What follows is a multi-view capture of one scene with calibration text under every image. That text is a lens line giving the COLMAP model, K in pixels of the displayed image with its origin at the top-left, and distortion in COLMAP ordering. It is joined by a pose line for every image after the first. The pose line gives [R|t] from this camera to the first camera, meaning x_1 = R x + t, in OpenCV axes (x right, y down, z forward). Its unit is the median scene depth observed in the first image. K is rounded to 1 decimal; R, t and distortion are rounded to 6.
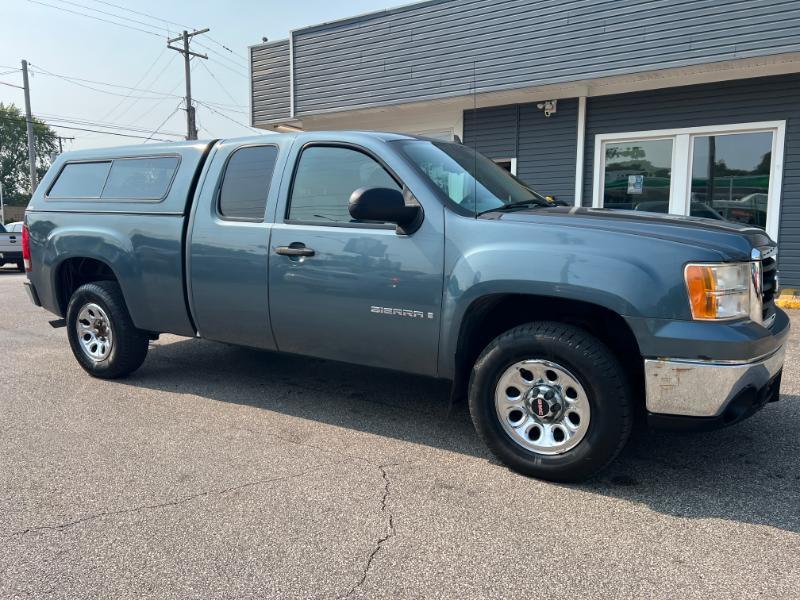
lens RADIAL K [[604.1, 0, 396.0], [0, 604.1, 297.9], [0, 0, 1]] dist [0.049984, -0.059142]
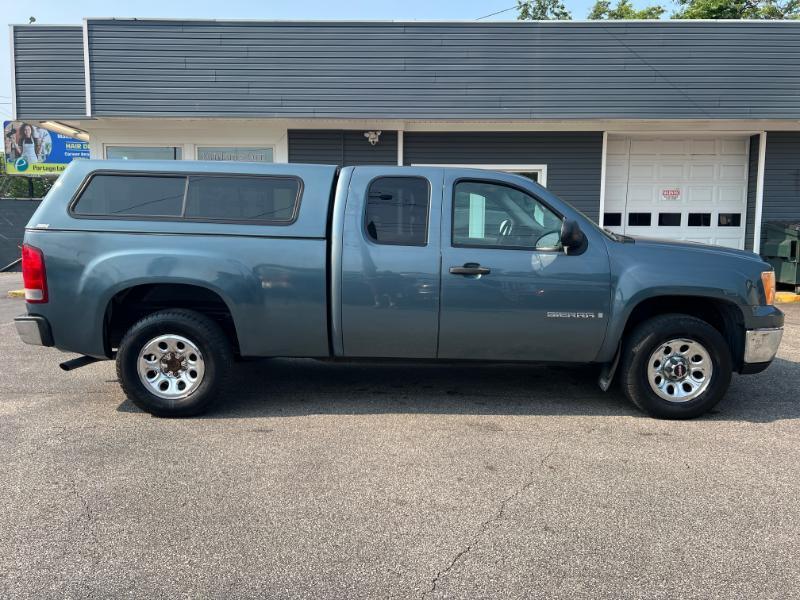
lens RADIAL K [[602.4, 0, 400.0], [0, 602.4, 300.0], [0, 0, 1]] dist [0.048834, -0.055418]
pose [[0.838998, -0.054666, 0.541381, -0.800420], [0.060951, 0.998121, 0.006328, -0.031369], [-0.540710, 0.027689, 0.840753, 0.080367]]
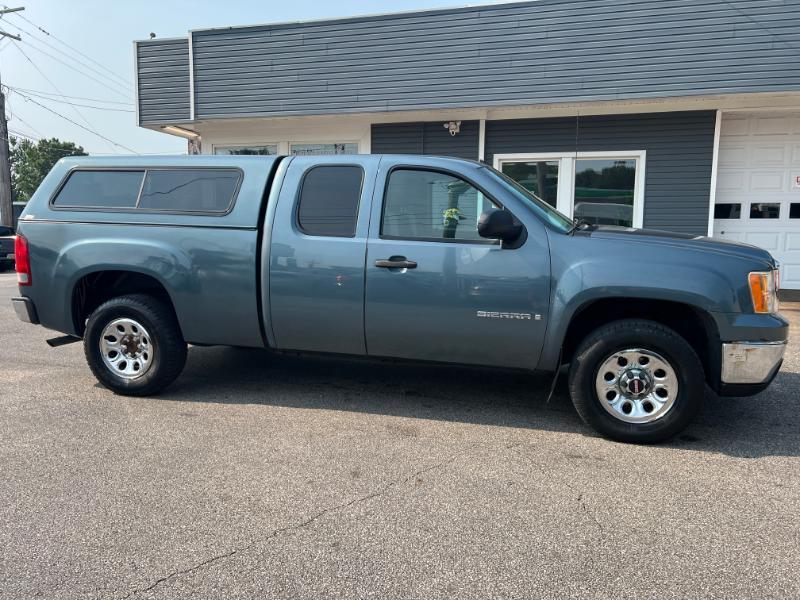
lens RADIAL K [[602.9, 0, 398.3], [0, 602.9, 298.6], [0, 0, 1]] dist [0.046909, -0.050125]
pose [[0.954992, -0.026858, 0.295412, -0.426119], [0.028054, 0.999606, 0.000191, -0.011982], [-0.295301, 0.008105, 0.955370, -0.044866]]
